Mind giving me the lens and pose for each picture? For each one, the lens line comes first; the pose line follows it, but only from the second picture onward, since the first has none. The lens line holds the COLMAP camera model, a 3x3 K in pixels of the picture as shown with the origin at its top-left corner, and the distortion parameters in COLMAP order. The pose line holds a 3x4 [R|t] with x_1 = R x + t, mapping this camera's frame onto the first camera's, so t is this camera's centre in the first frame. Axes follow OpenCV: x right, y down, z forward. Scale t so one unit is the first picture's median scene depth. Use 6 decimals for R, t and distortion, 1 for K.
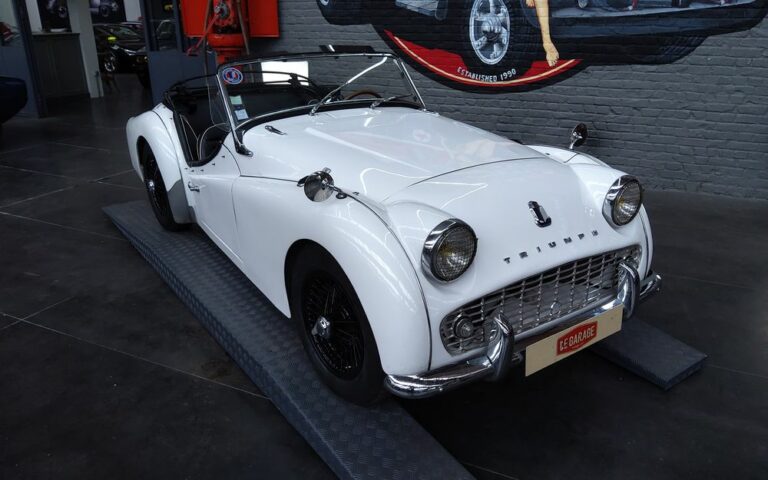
lens RADIAL K [[570.1, 0, 381.3], [0, 570.1, 255.7], [0, 0, 1]] dist [-0.004478, -0.035132]
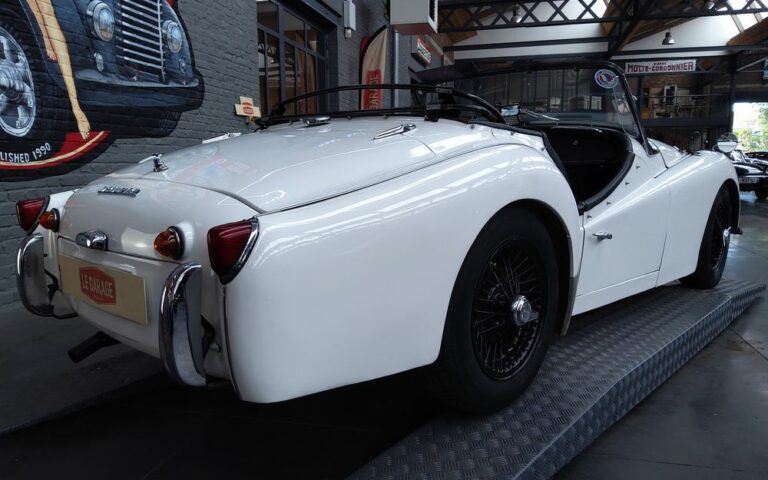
lens RADIAL K [[580.2, 0, 379.1], [0, 580.2, 248.0], [0, 0, 1]] dist [0.067068, -0.107992]
pose [[-0.192342, -0.143906, 0.970719, -0.560986], [0.379452, 0.901341, 0.208807, -0.209372], [-0.904998, 0.408504, -0.118760, 0.774817]]
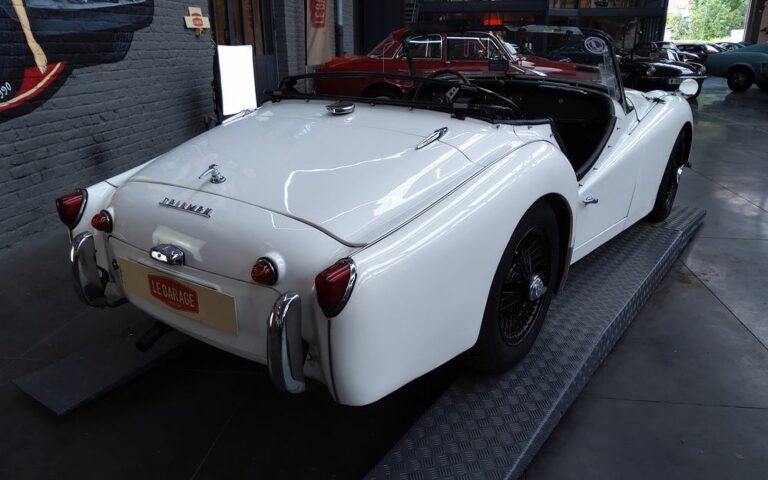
lens RADIAL K [[580.2, 0, 379.1], [0, 580.2, 248.0], [0, 0, 1]] dist [0.067068, -0.107992]
pose [[-0.301930, -0.312701, 0.900587, -0.567254], [0.367181, 0.833650, 0.412560, -0.291264], [-0.879782, 0.455243, -0.136886, 0.806266]]
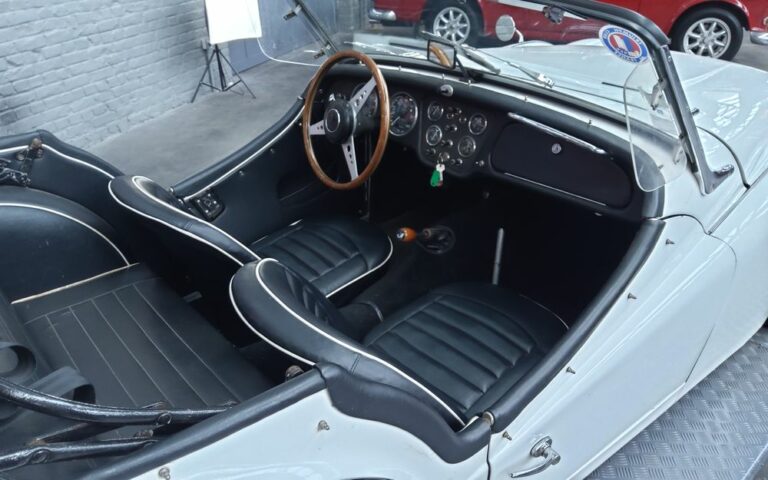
lens RADIAL K [[586.3, 0, 381.3], [0, 586.3, 248.6], [0, 0, 1]] dist [0.026372, -0.051311]
pose [[-0.089809, -0.490095, 0.867030, -0.319373], [0.393616, 0.782210, 0.482922, -0.235652], [-0.914877, 0.384648, 0.122659, 0.578965]]
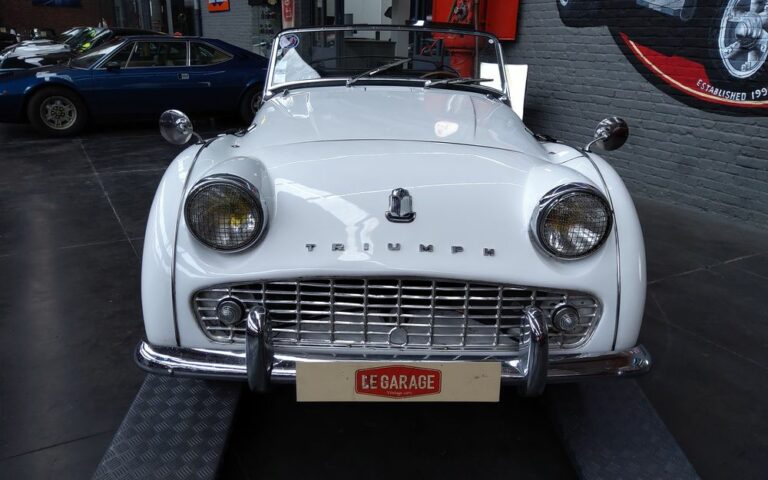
lens RADIAL K [[570.1, 0, 381.3], [0, 570.1, 255.7], [0, 0, 1]] dist [-0.004478, -0.035132]
pose [[0.828821, 0.216525, -0.515920, 0.239342], [-0.237484, 0.971043, 0.026020, -0.008199], [0.506614, 0.100957, 0.856242, 0.130773]]
